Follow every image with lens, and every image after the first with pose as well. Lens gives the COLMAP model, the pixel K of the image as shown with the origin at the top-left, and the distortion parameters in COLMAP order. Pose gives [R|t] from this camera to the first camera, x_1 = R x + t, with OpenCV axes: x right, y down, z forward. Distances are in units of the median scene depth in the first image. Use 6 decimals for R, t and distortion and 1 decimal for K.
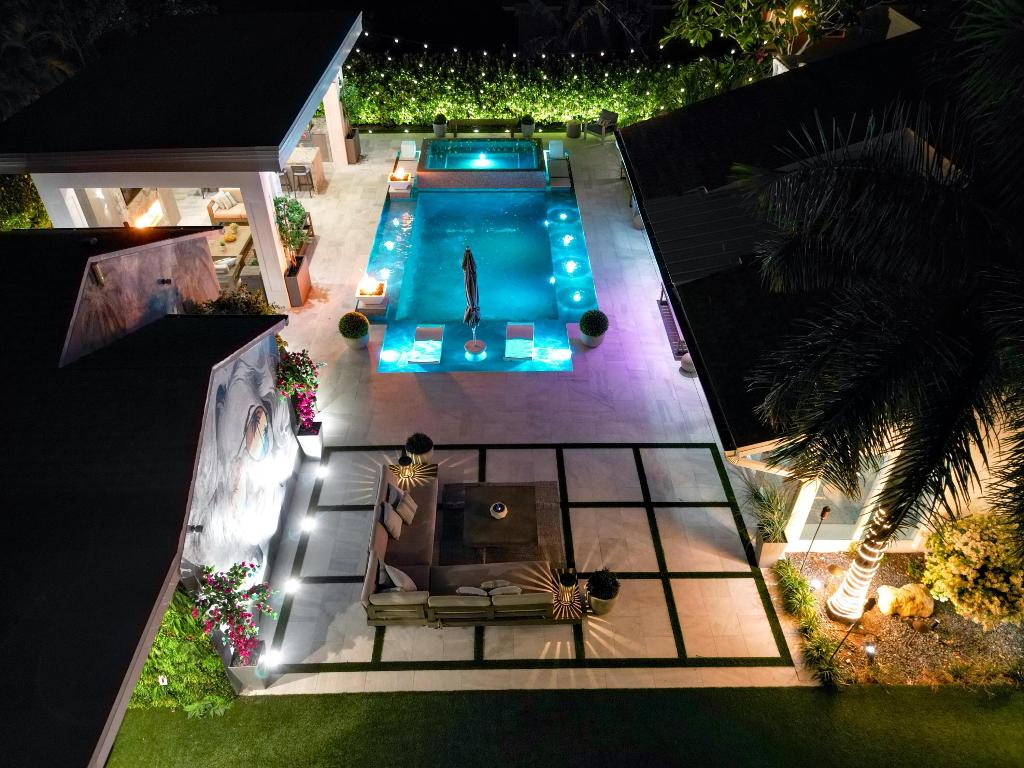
lens RADIAL K [[713.5, 0, 507.8], [0, 713.5, 384.5], [0, 0, 1]] dist [0.052628, -0.034281]
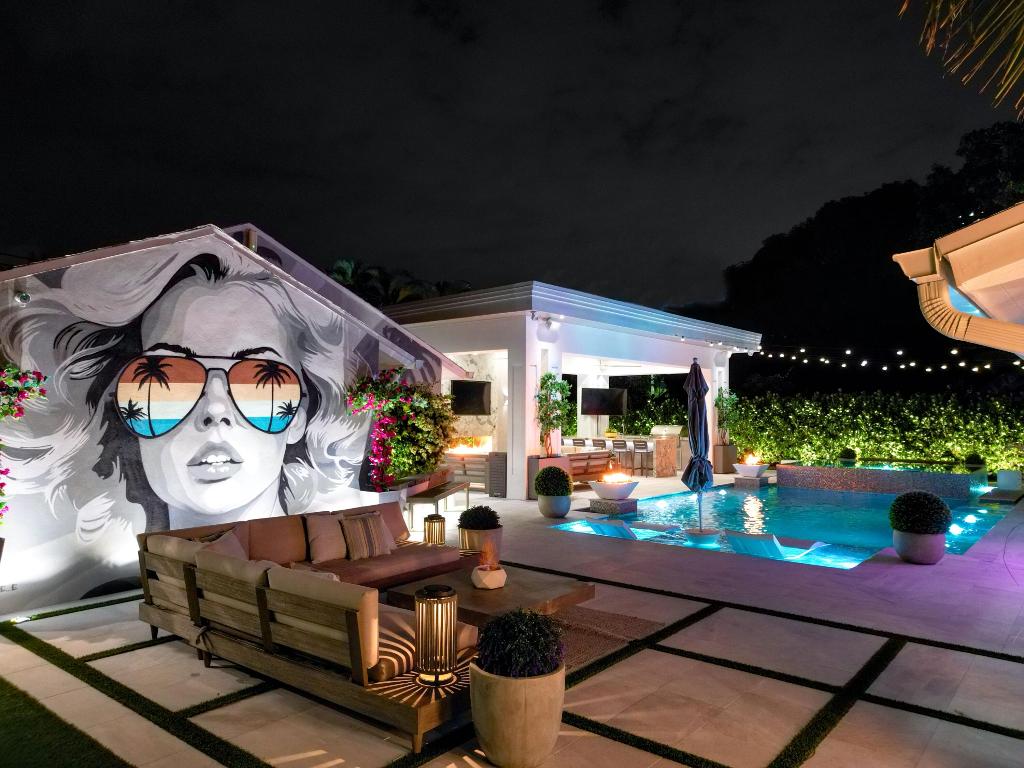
lens RADIAL K [[713.5, 0, 512.8], [0, 713.5, 383.9], [0, 0, 1]] dist [0.052628, -0.034281]
pose [[0.763370, -0.023586, -0.645531, 0.257110], [-0.409128, 0.755686, -0.511423, 0.256819], [0.499881, 0.654509, 0.567218, 0.506110]]
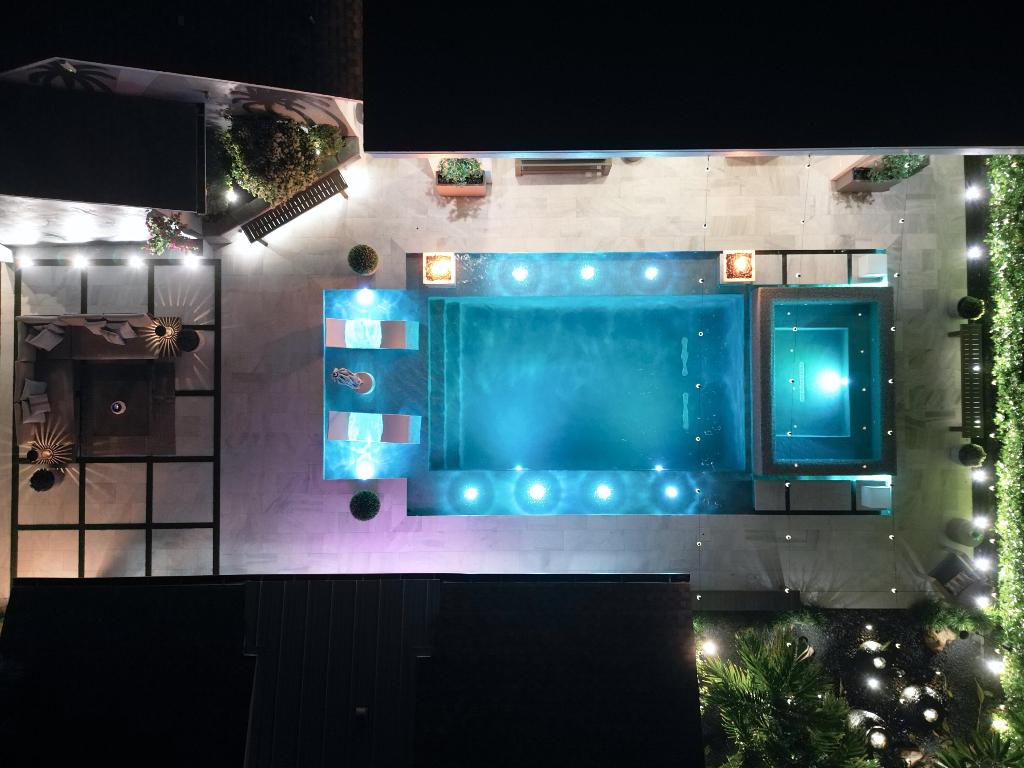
lens RADIAL K [[713.5, 0, 513.0], [0, 713.5, 386.7], [0, 0, 1]] dist [0.052628, -0.034281]
pose [[-0.009316, 0.999404, -0.033239, -0.010525], [-0.629694, 0.019958, 0.776587, -1.030150], [0.776787, 0.028165, 0.629133, 0.578045]]
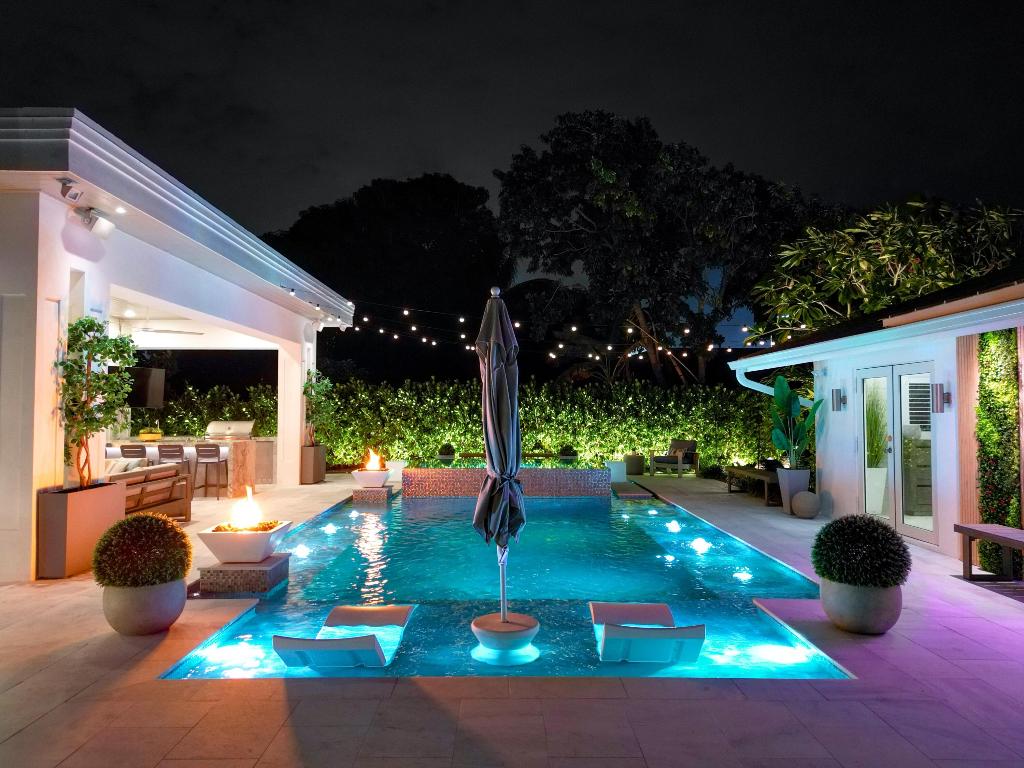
lens RADIAL K [[713.5, 0, 513.0], [0, 713.5, 381.3], [0, 0, 1]] dist [0.052628, -0.034281]
pose [[0.999991, 0.000803, -0.004061, -0.043240], [-0.003279, 0.752371, -0.658731, 0.082276], [0.002526, 0.658739, 0.752367, 0.732448]]
